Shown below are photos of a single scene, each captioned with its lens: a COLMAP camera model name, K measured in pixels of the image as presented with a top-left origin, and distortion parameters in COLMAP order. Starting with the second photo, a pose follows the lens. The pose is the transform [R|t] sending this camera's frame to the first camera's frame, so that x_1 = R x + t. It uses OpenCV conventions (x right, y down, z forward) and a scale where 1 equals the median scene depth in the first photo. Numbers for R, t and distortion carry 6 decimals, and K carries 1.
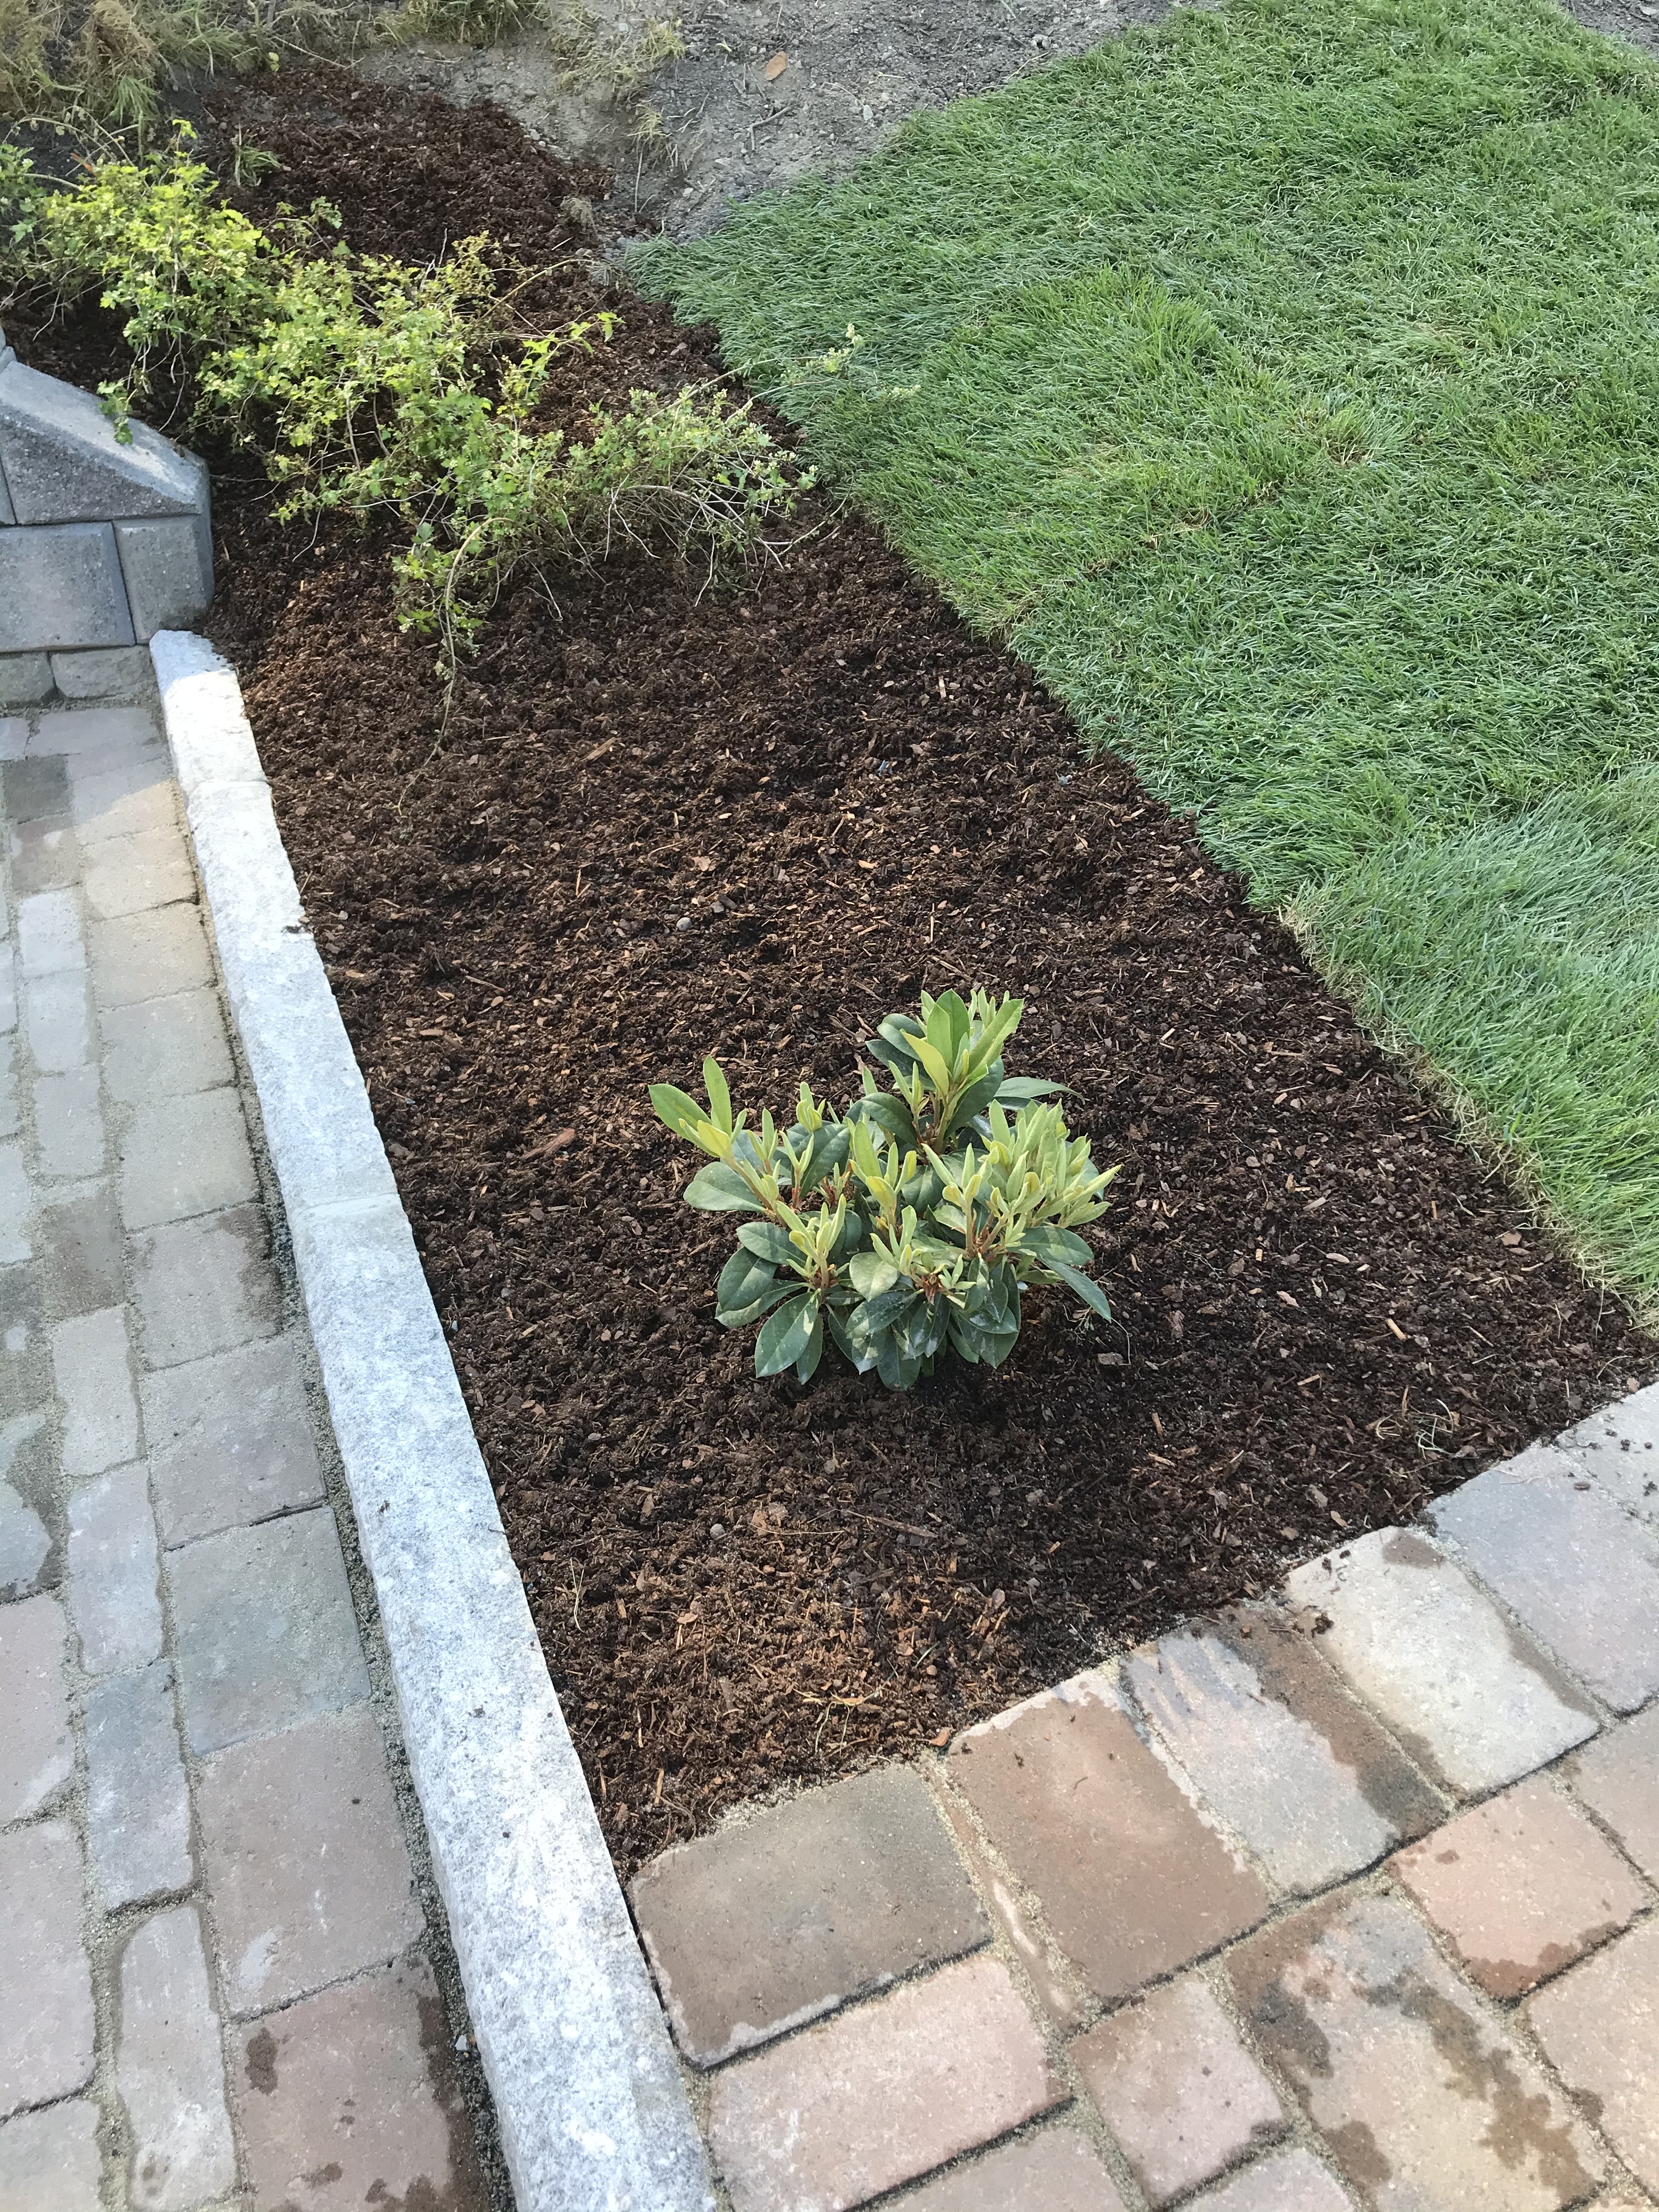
lens RADIAL K [[1847.2, 0, 834.8], [0, 1847.2, 1049.8], [0, 0, 1]] dist [0.031960, -0.009180]
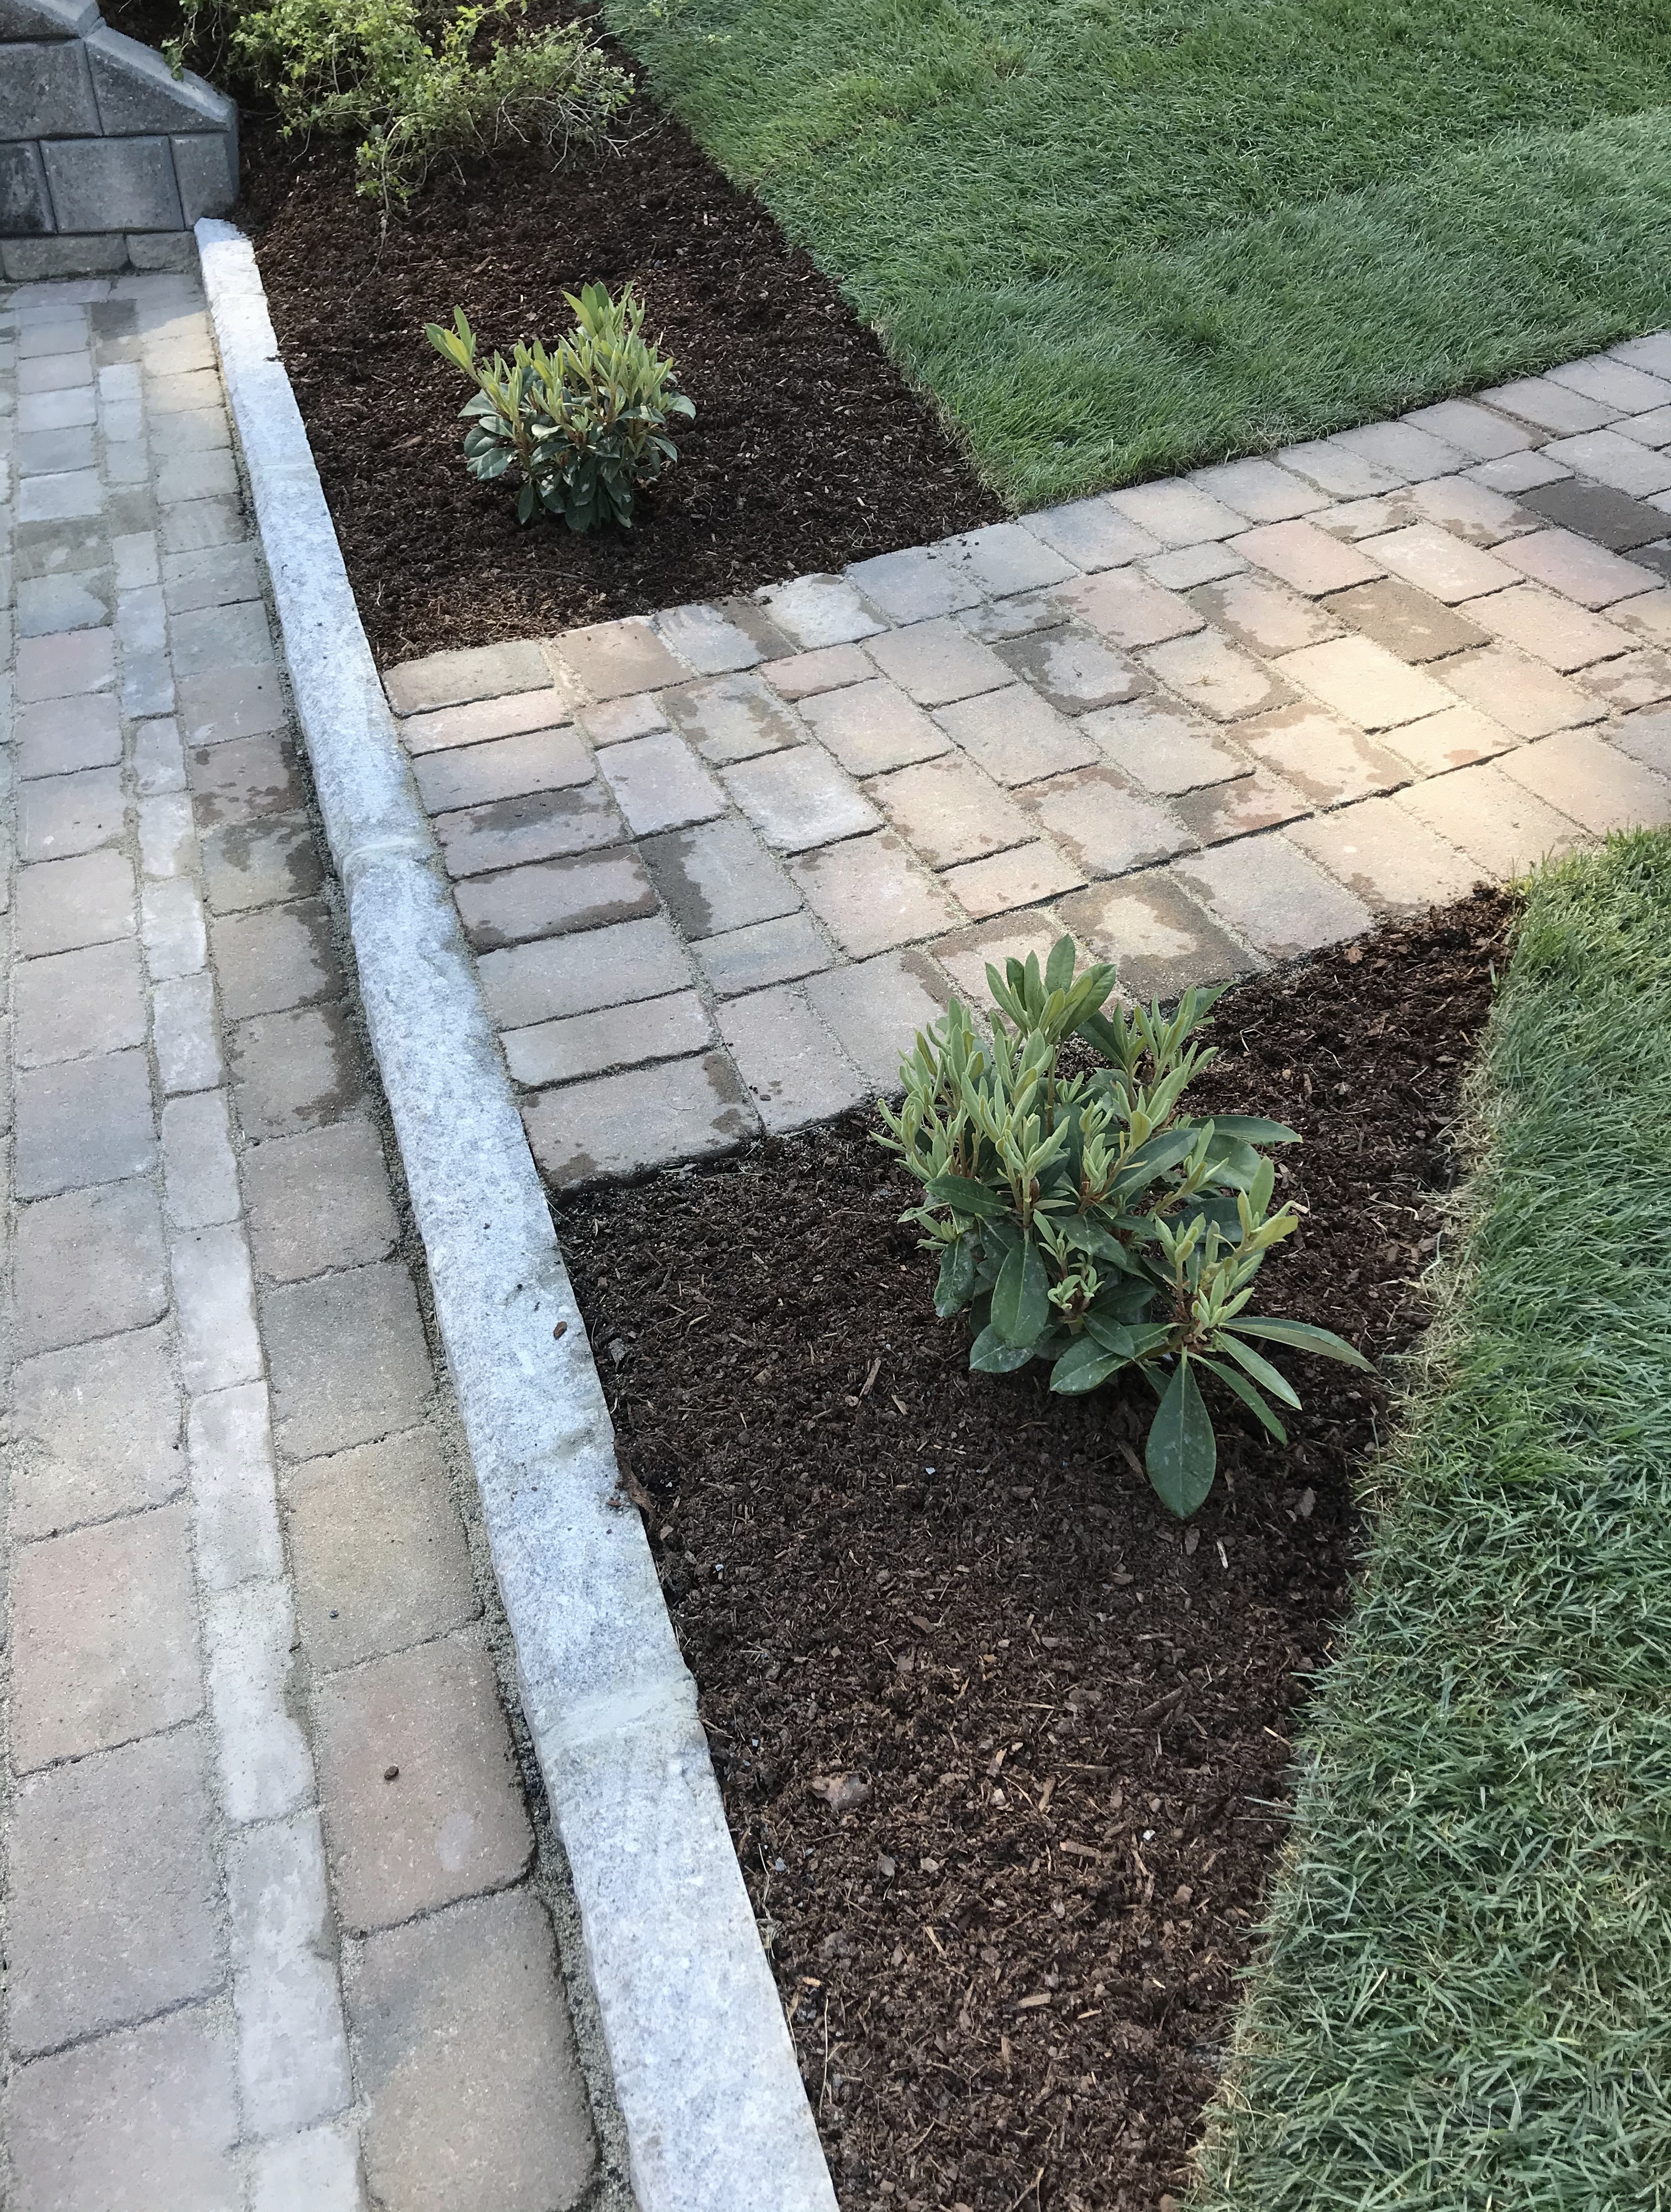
lens RADIAL K [[1847.2, 0, 840.8], [0, 1847.2, 1049.8], [0, 0, 1]] dist [0.031960, -0.009180]
pose [[0.998226, 0.029463, -0.051743, 0.354424], [-0.026679, 0.998200, 0.053703, 0.522344], [0.053232, -0.052228, 0.997215, -0.702558]]
